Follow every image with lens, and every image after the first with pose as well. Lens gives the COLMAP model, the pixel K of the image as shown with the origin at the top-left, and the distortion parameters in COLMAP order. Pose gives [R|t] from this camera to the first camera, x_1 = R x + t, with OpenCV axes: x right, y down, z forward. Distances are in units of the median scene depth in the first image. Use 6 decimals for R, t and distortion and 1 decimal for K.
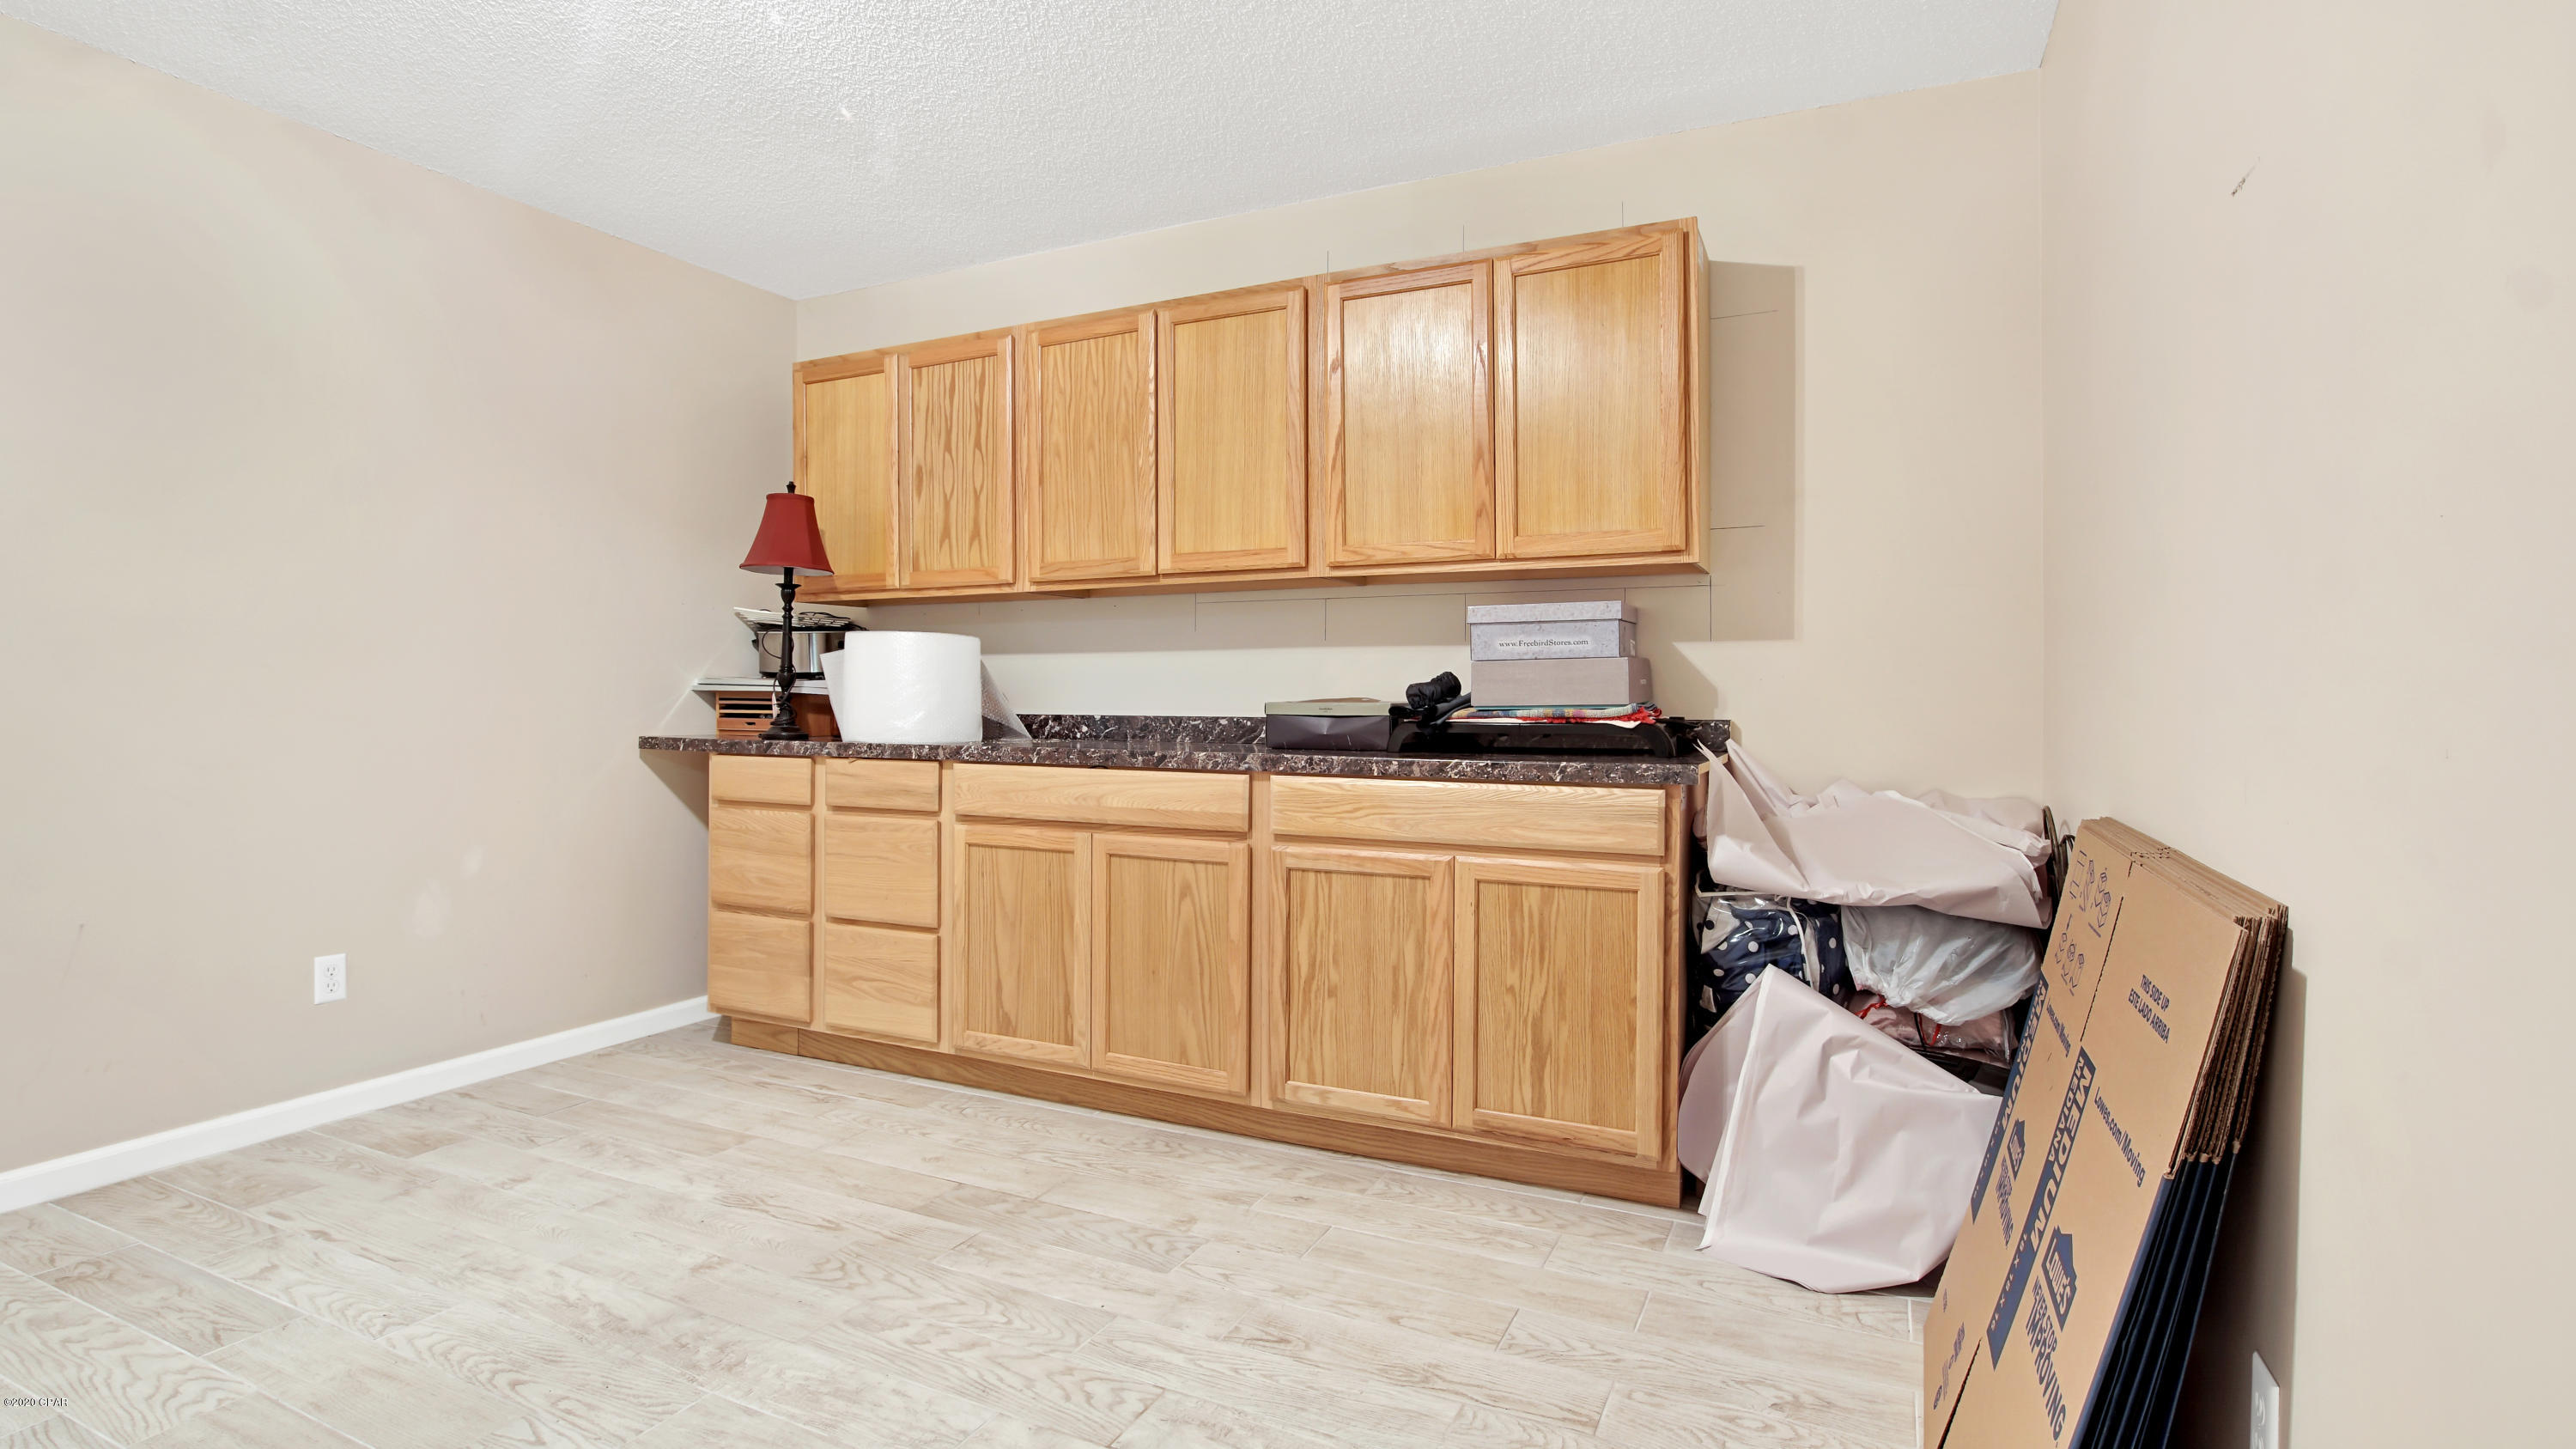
lens RADIAL K [[1245.7, 0, 1290.1], [0, 1245.7, 717.2], [0, 0, 1]] dist [-0.046505, 0.015076]
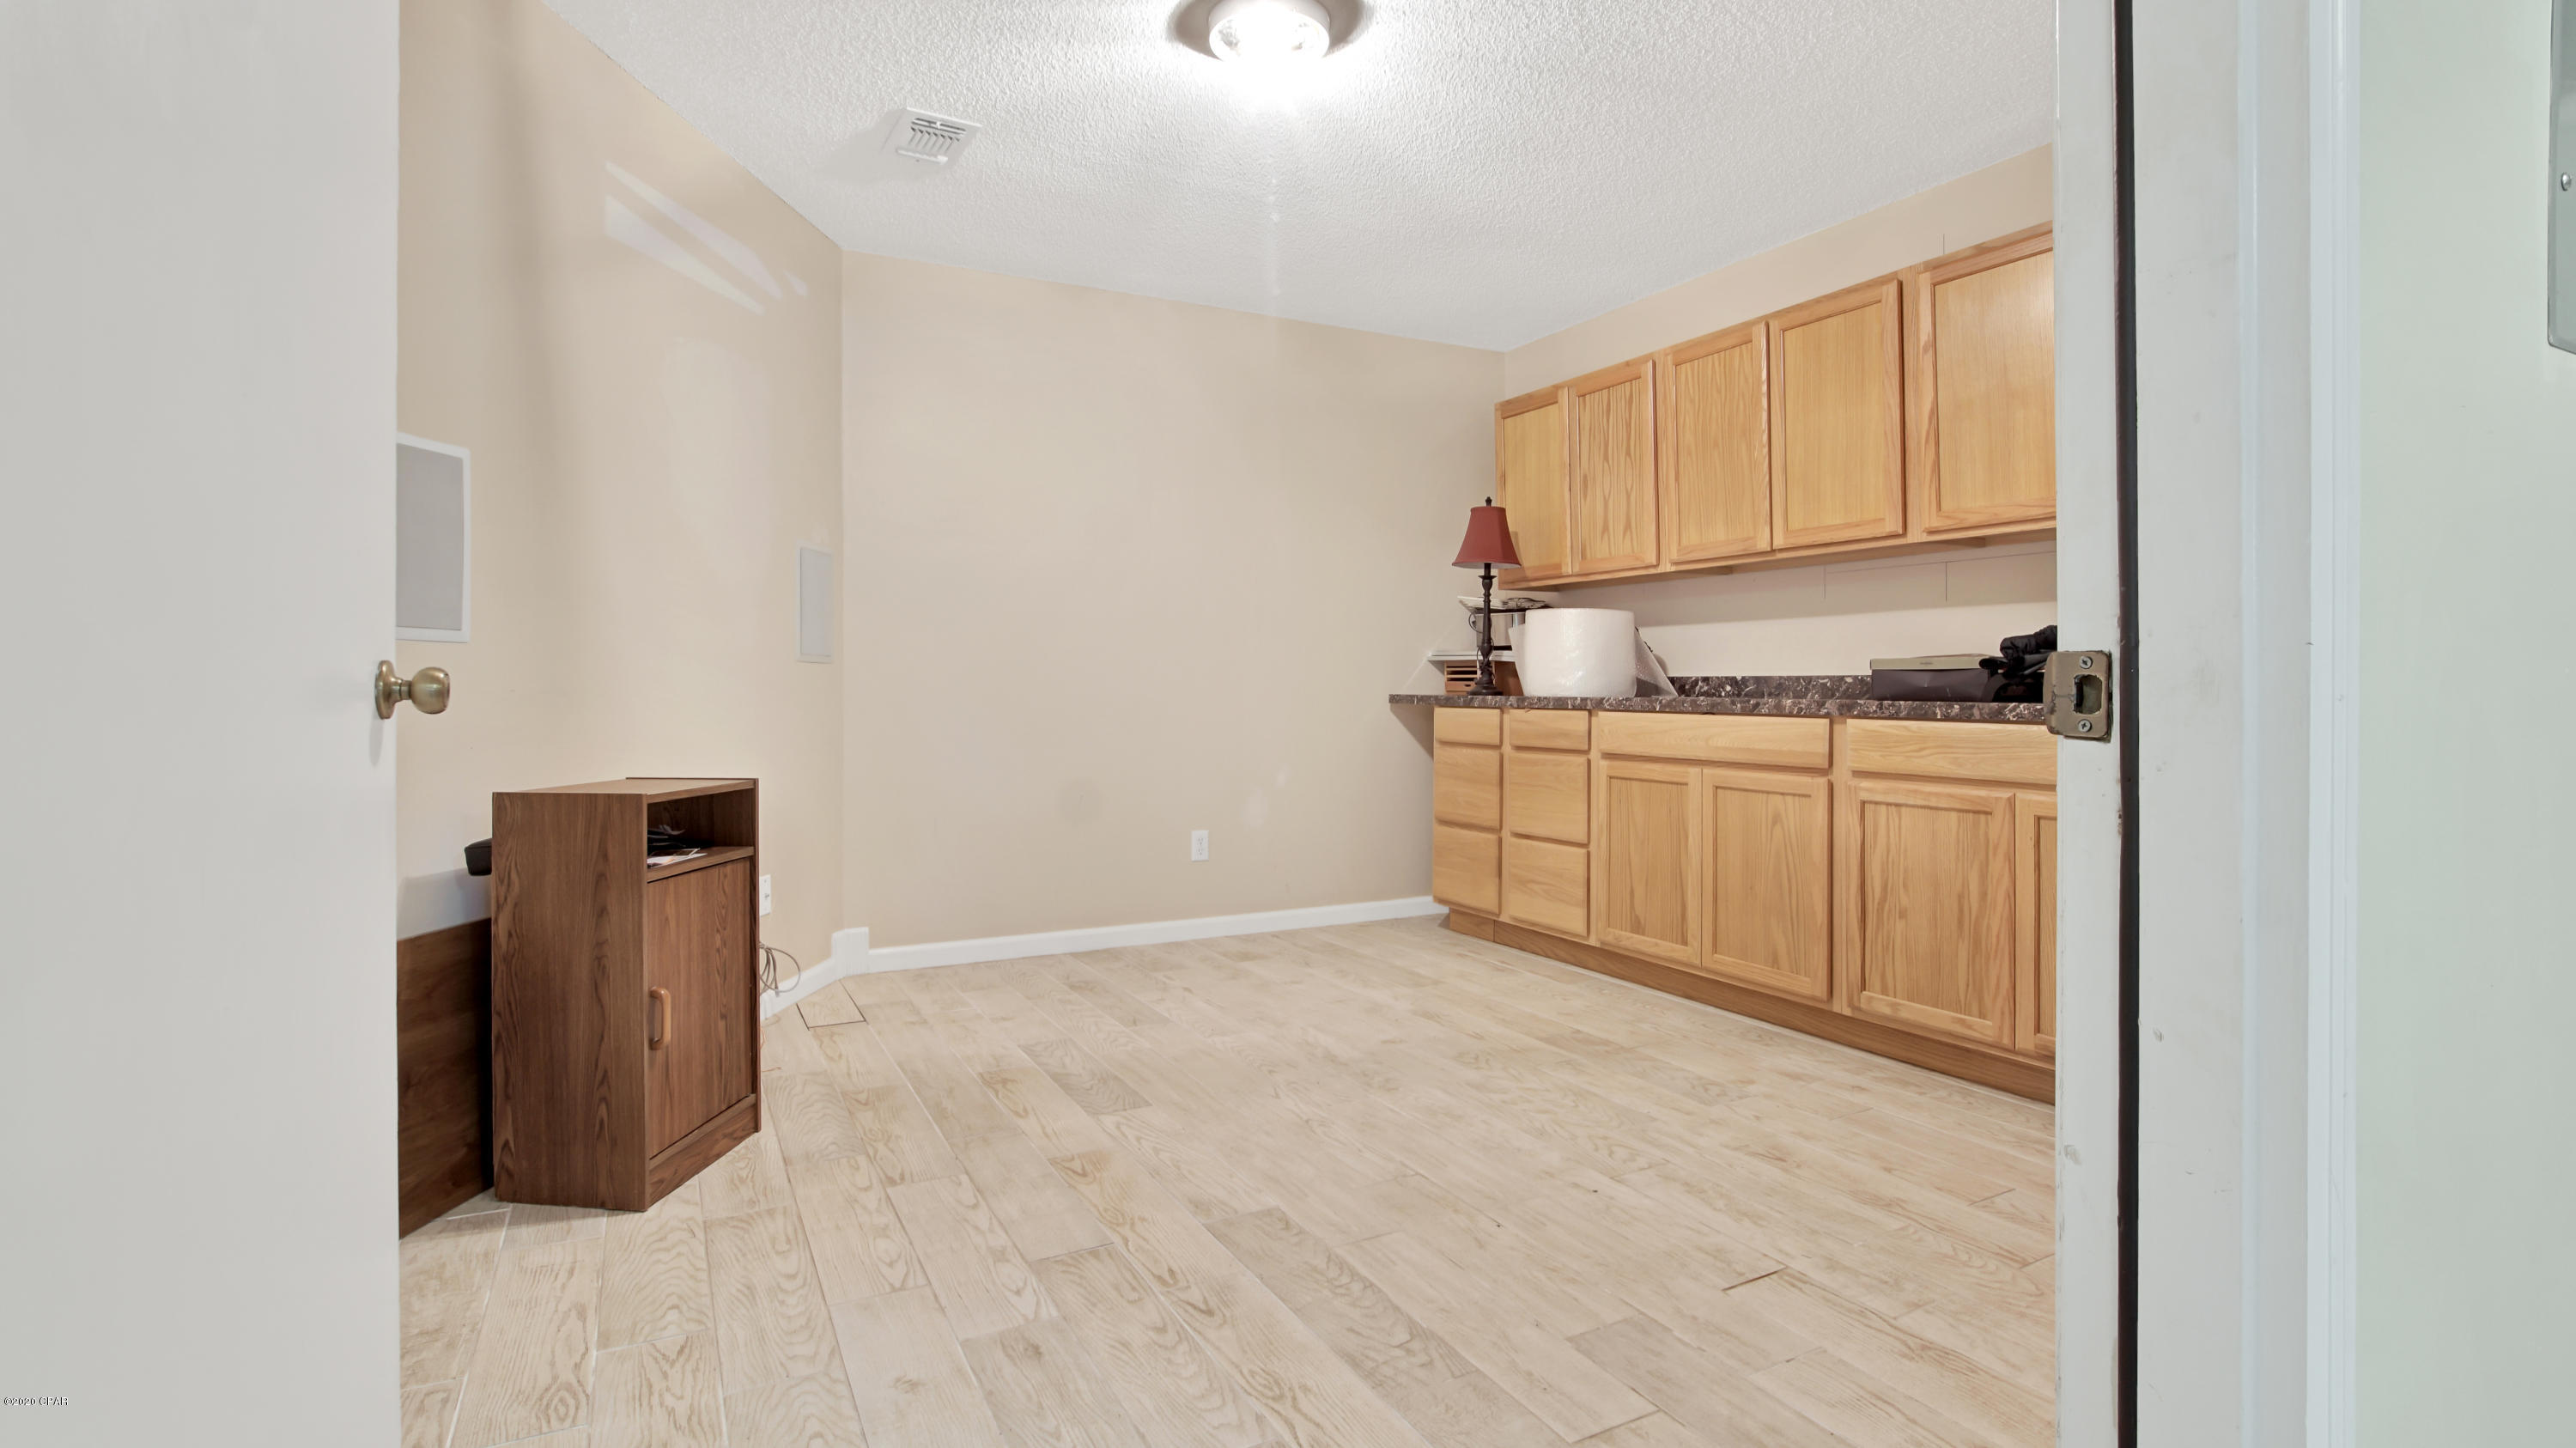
lens RADIAL K [[1235.3, 0, 1250.5], [0, 1235.3, 716.1], [0, 0, 1]] dist [-0.001728, -0.000176]
pose [[0.793424, 0.012904, -0.608532, 0.228837], [-0.009484, 0.999916, 0.008839, 0.037191], [0.608595, -0.001242, 0.793480, -0.223008]]
